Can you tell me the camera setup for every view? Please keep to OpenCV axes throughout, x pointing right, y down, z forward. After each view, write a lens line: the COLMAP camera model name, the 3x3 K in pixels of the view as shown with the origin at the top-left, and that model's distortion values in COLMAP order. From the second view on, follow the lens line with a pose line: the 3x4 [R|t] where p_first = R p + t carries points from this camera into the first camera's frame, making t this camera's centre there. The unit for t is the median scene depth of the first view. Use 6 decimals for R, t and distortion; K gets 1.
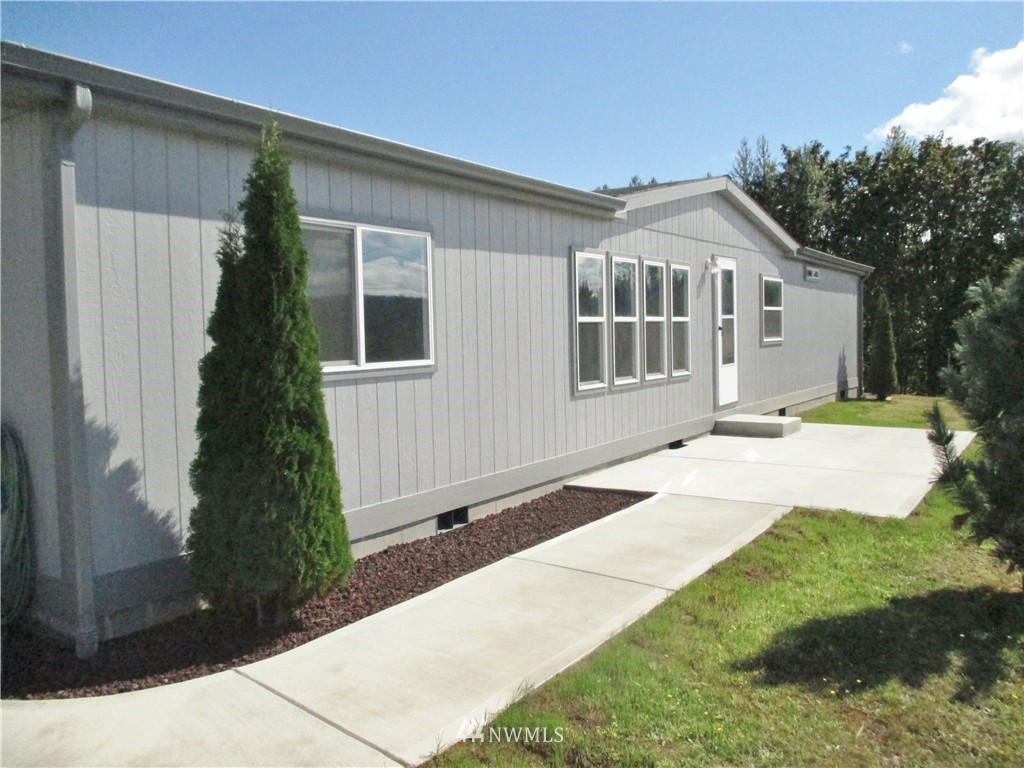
lens RADIAL K [[861.4, 0, 509.3], [0, 861.4, 383.9], [0, 0, 1]] dist [-0.015428, -0.015078]
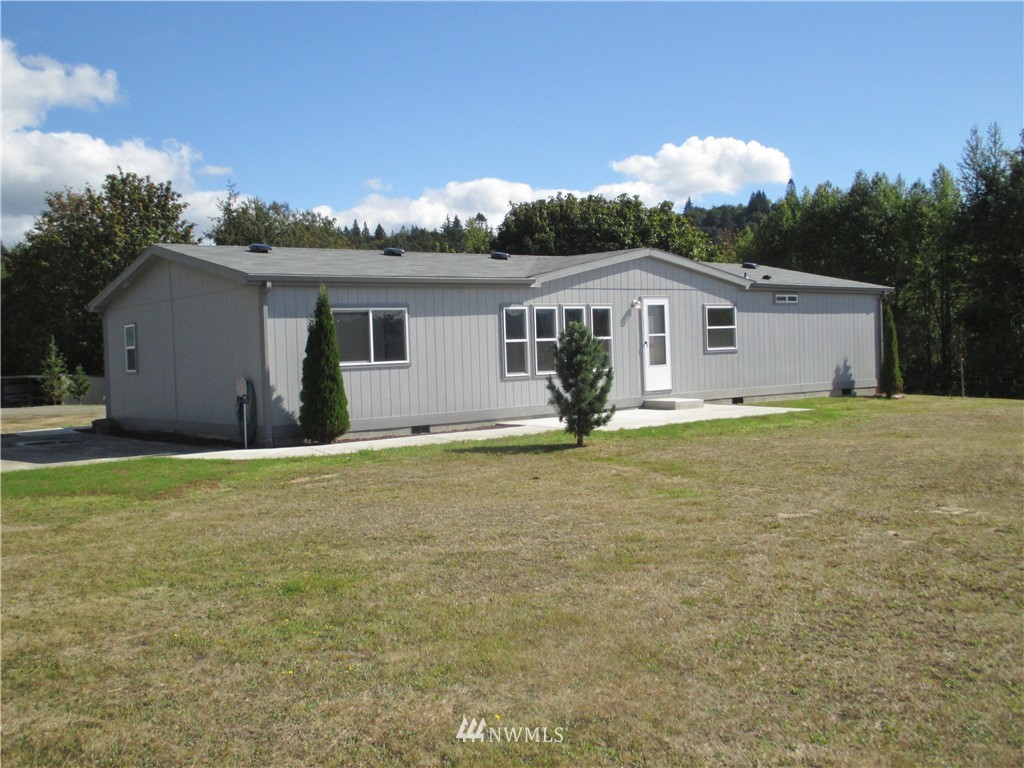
lens RADIAL K [[1105.5, 0, 512.6], [0, 1105.5, 380.3], [0, 0, 1]] dist [-0.039472, 0.000000]
pose [[0.954246, -0.003388, -0.299005, 0.855557], [-0.003597, 0.999733, -0.022807, 0.073707], [0.299002, 0.022839, 0.953979, -1.424459]]
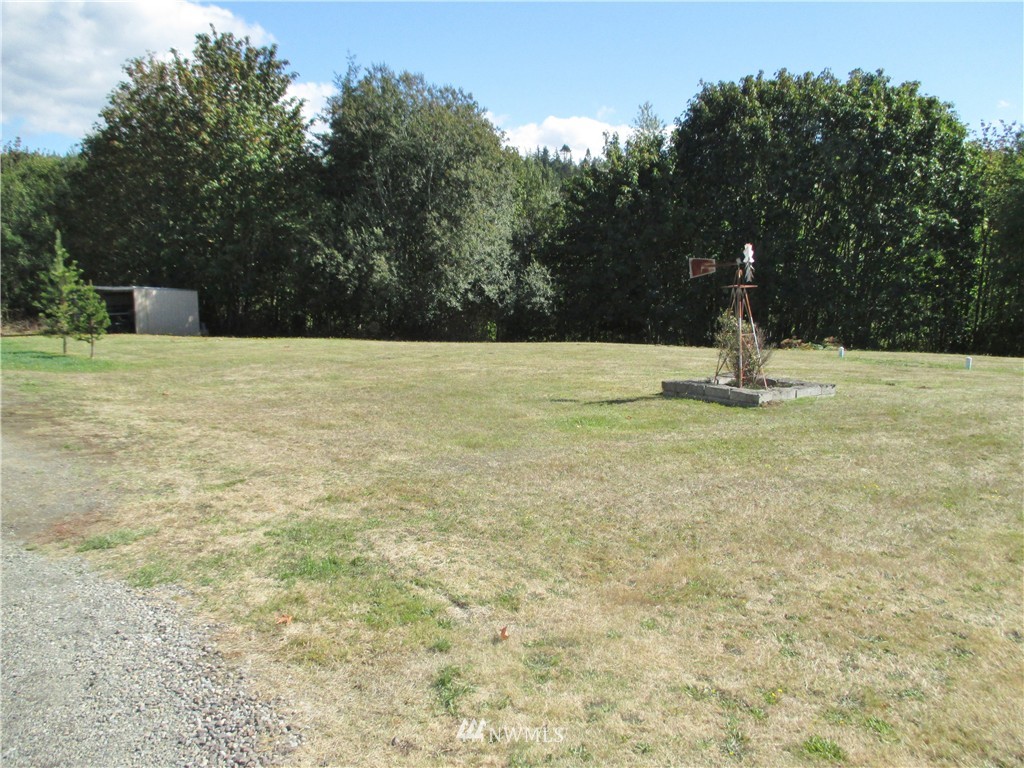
lens RADIAL K [[861.4, 0, 514.3], [0, 861.4, 387.9], [0, 0, 1]] dist [-0.015428, -0.015078]
pose [[0.933036, 0.064503, -0.353954, 0.380741], [-0.033153, 0.995026, 0.093936, 0.026787], [0.358252, -0.075911, 0.930534, -0.653134]]
